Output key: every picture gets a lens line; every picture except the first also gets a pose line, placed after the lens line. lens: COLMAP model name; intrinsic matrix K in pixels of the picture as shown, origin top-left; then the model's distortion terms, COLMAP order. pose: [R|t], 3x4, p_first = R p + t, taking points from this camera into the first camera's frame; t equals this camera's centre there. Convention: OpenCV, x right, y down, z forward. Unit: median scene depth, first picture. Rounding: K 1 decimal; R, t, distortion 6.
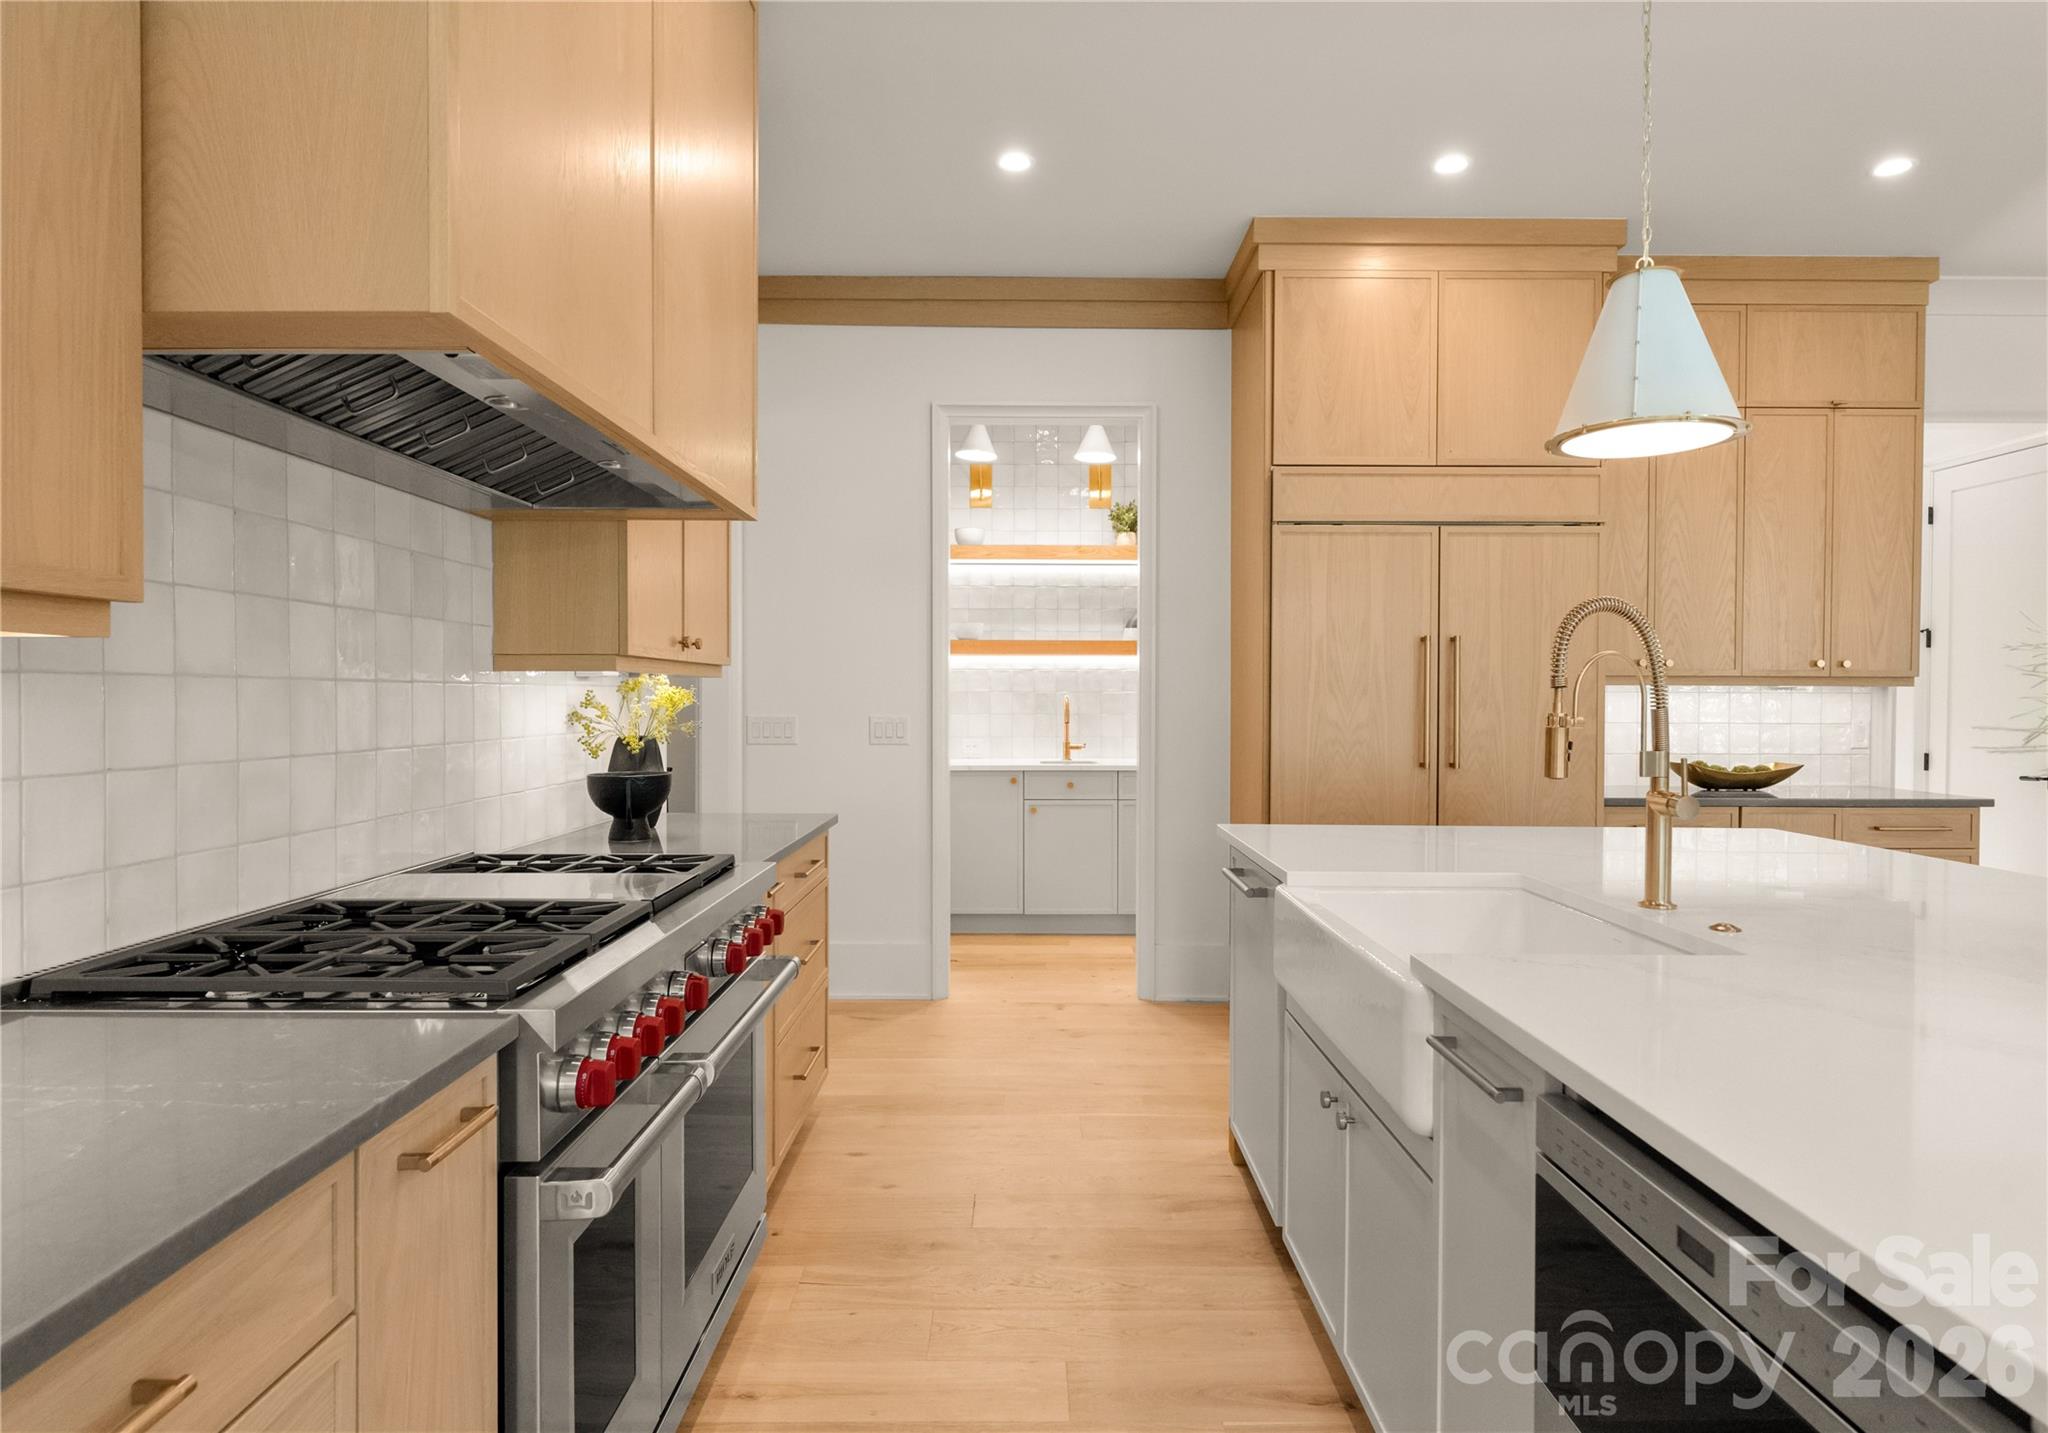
lens RADIAL K [[1169.6, 0, 1034.1], [0, 1169.6, 710.0], [0, 0, 1]] dist [-0.003001, -0.001863]
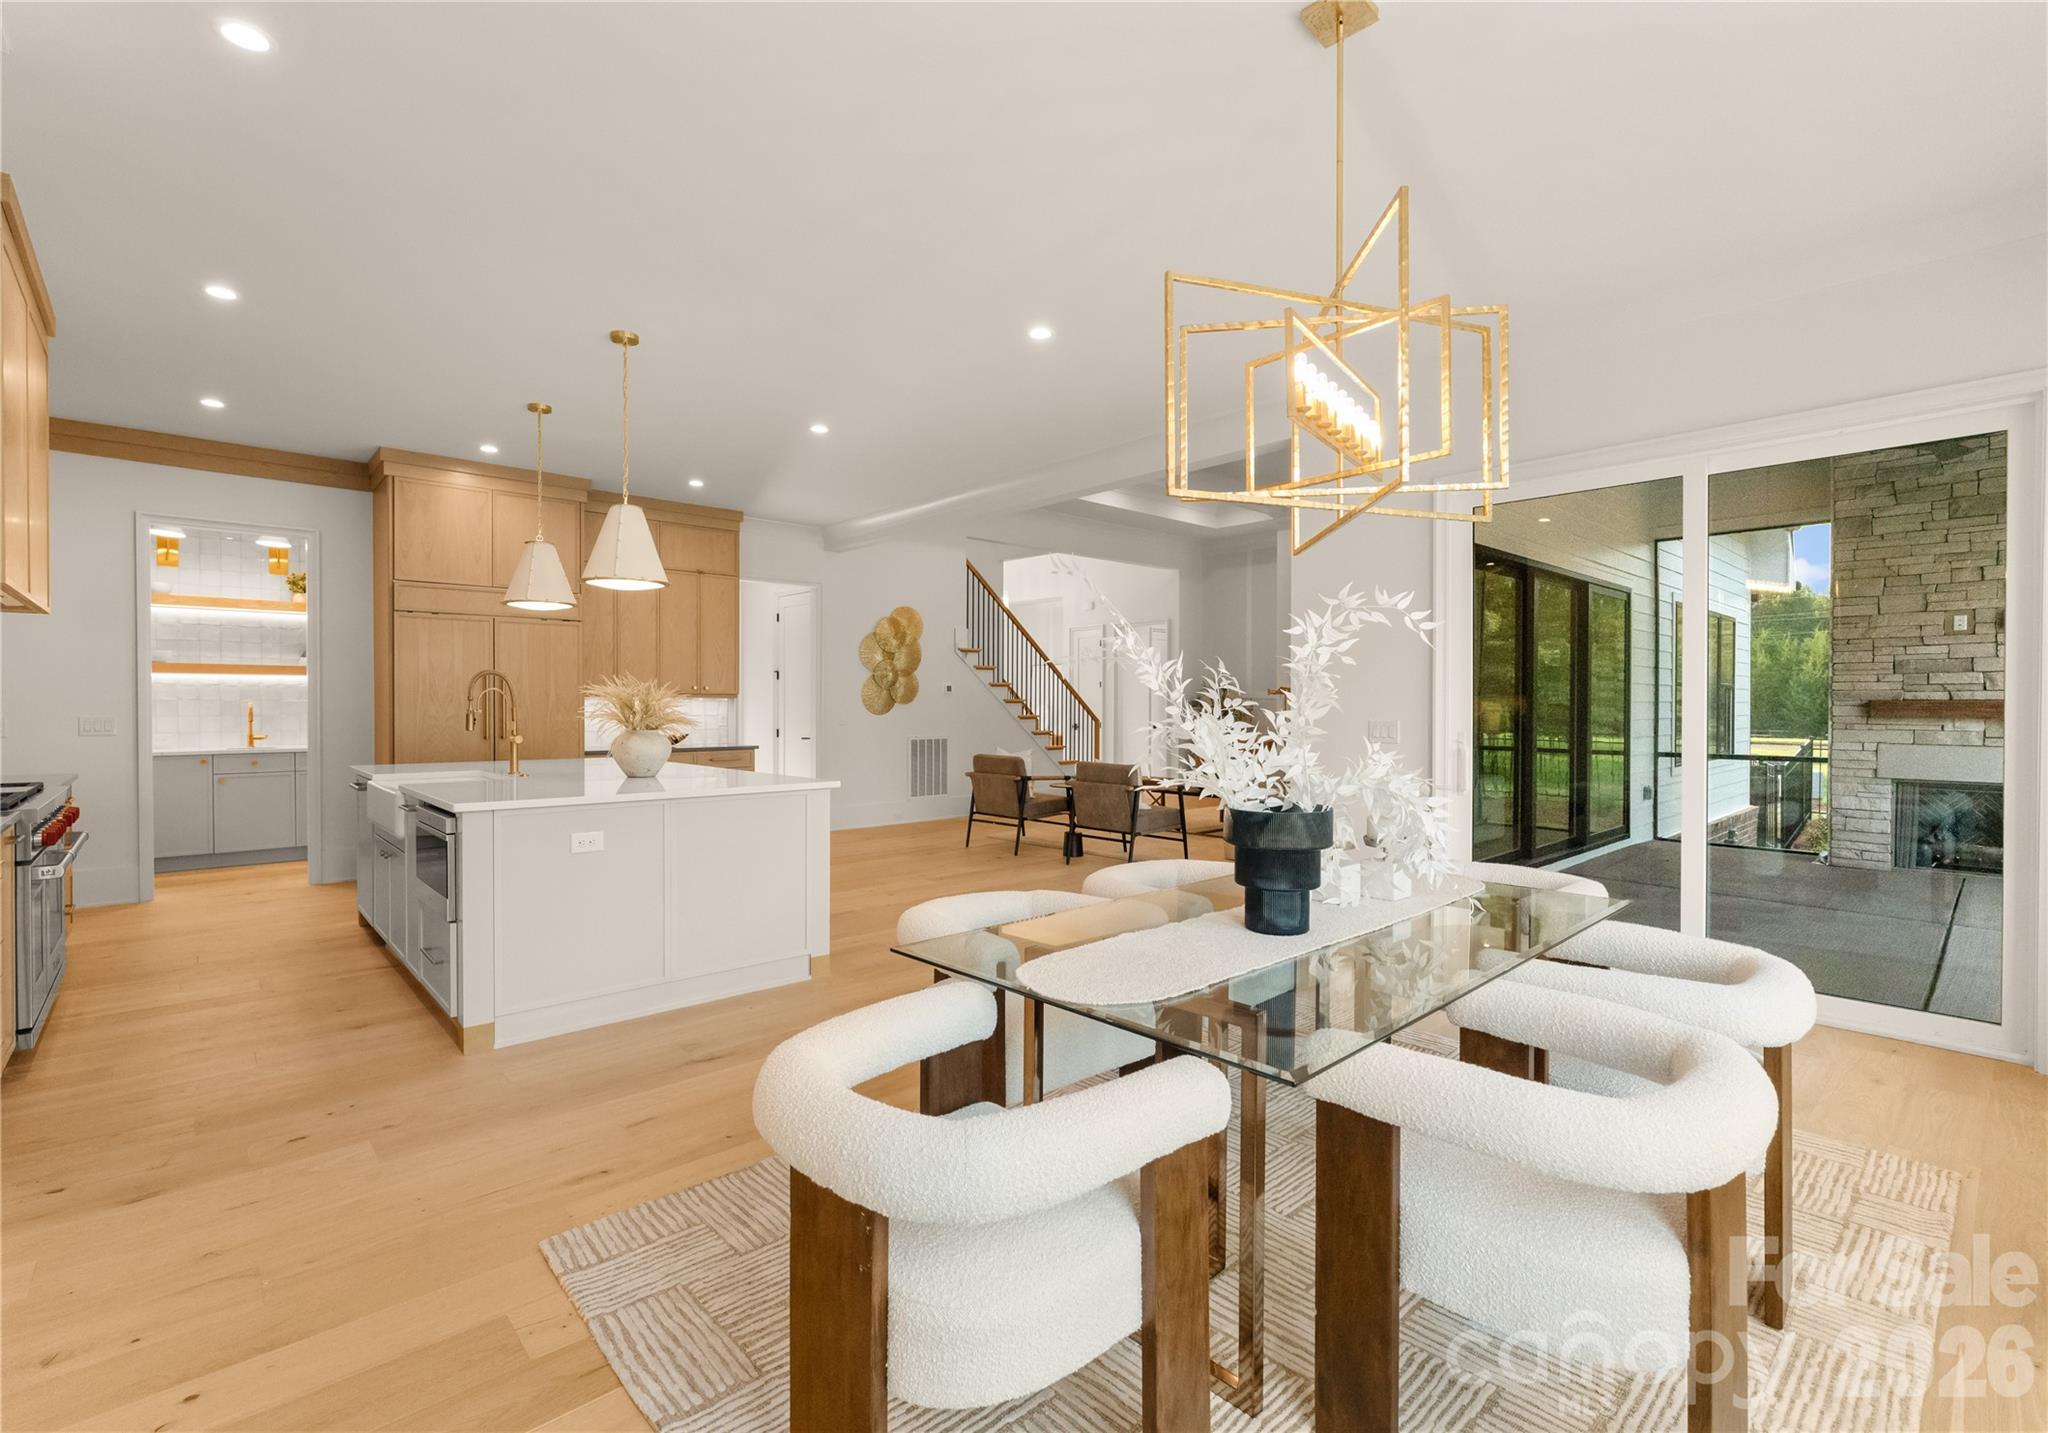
lens RADIAL K [[928.9, 0, 1019.1], [0, 928.9, 709.6], [0, 0, 1]] dist [0.001109, 0.000200]
pose [[0.749034, -0.006532, 0.662499, -0.033346], [0.009380, 0.999956, -0.000746, 0.008900], [-0.662465, 0.006773, 0.749062, -0.763399]]
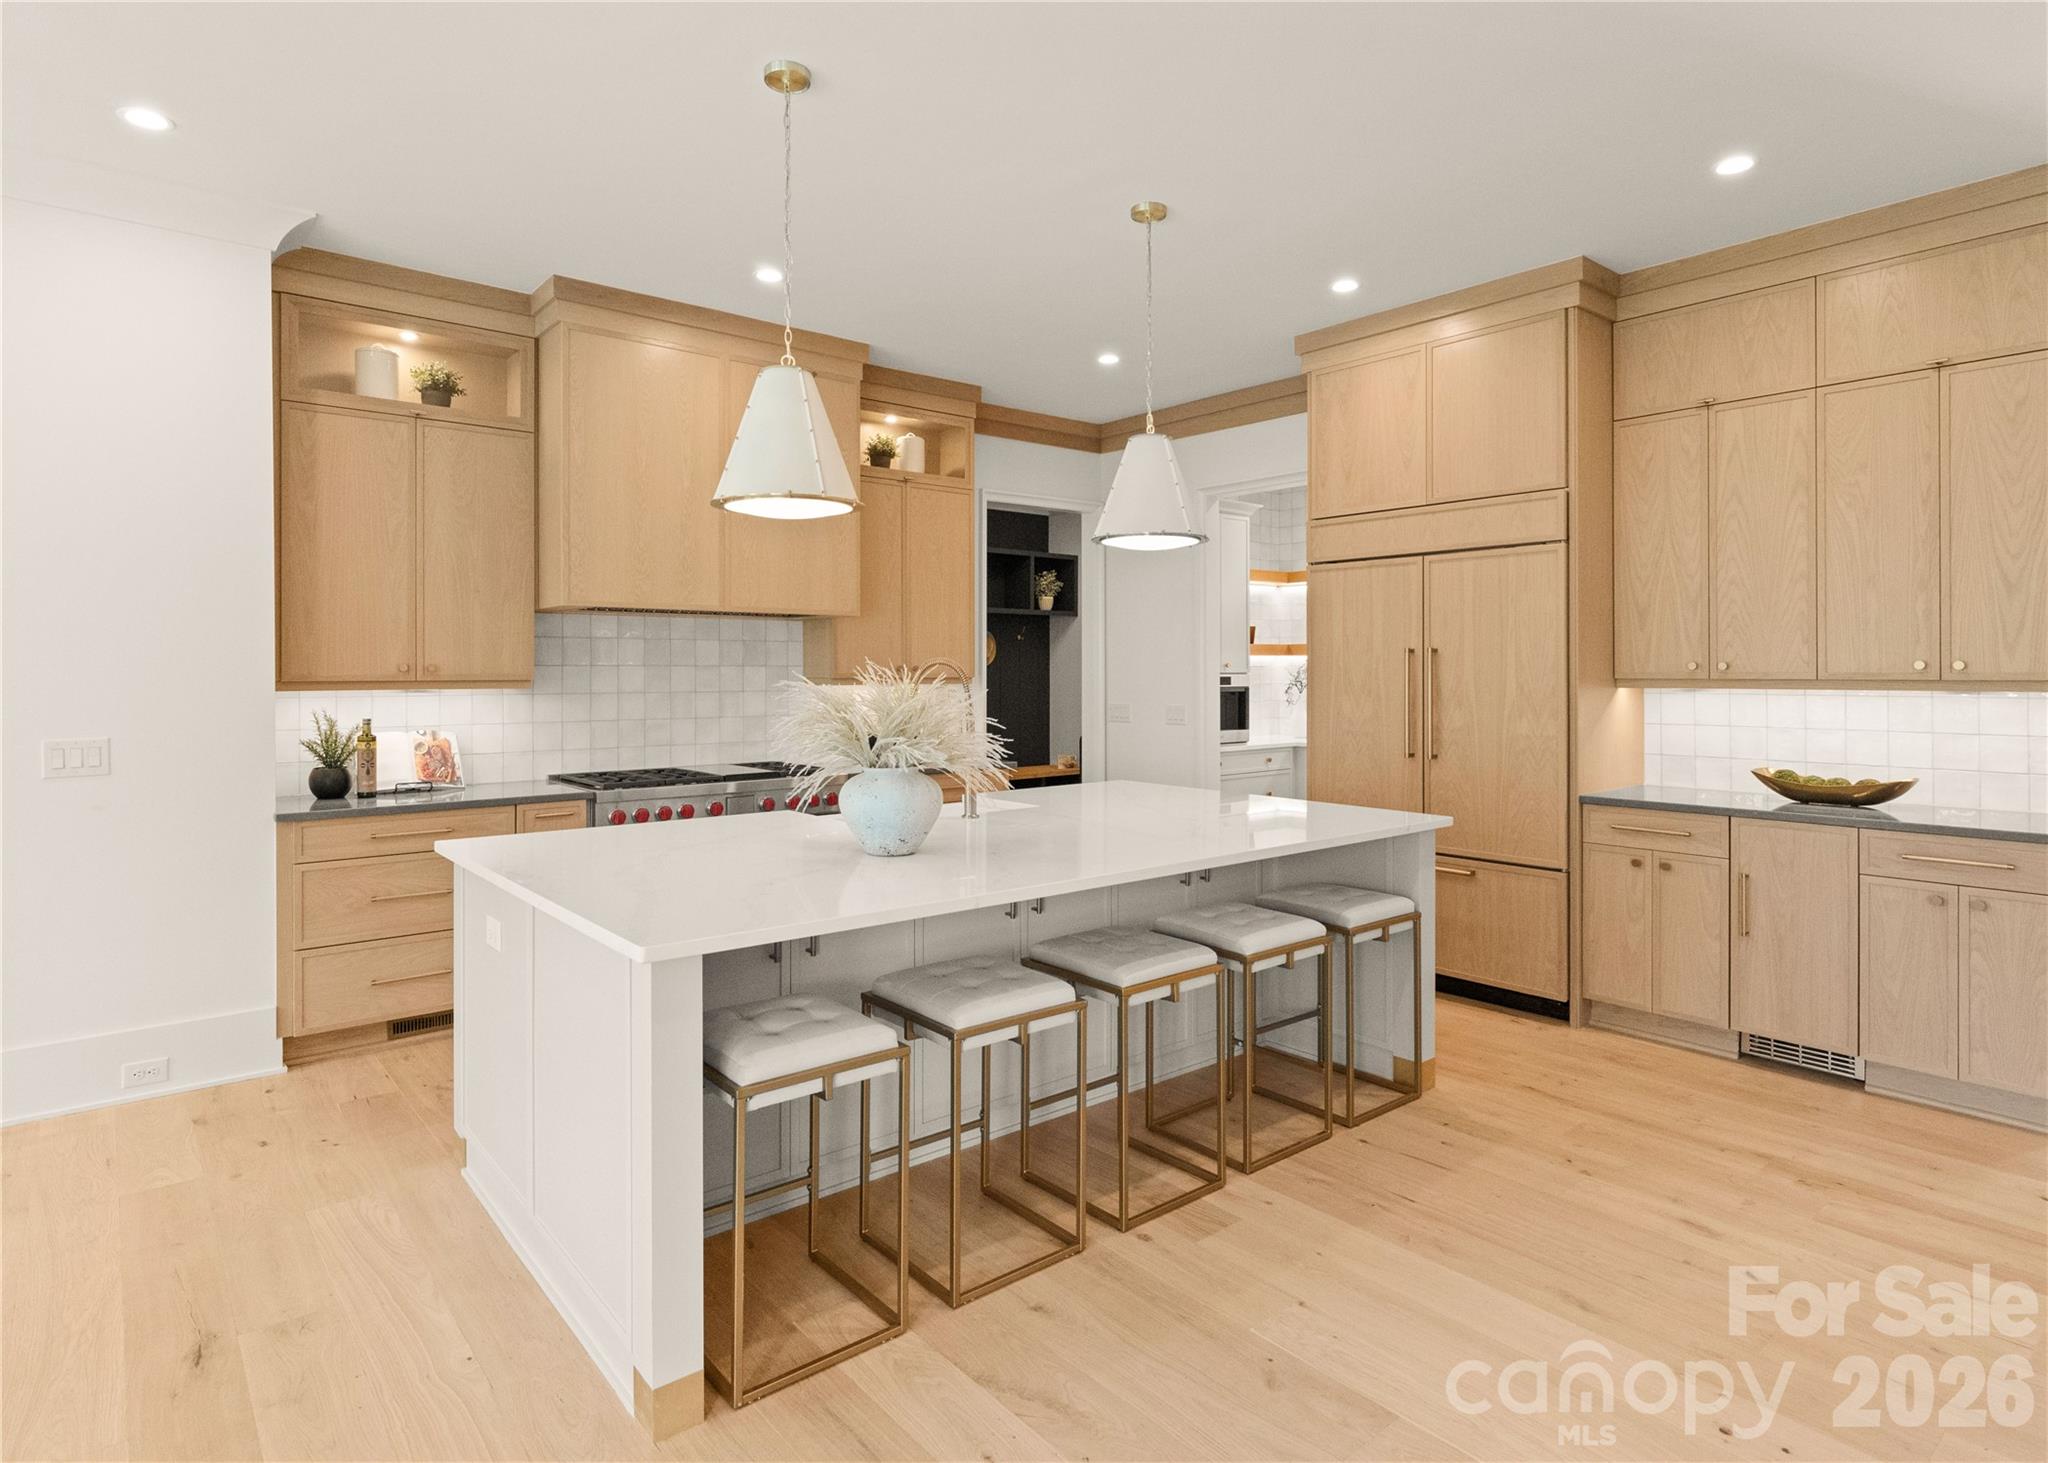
lens RADIAL K [[1116.1, 0, 1016.7], [0, 1116.1, 674.8], [0, 0, 1]] dist [0.002019, -0.000592]
pose [[0.629539, -0.002616, -0.776964, 0.947875], [-0.004494, 0.999965, -0.007007, -0.024943], [0.776956, 0.007903, 0.629506, -0.044037]]
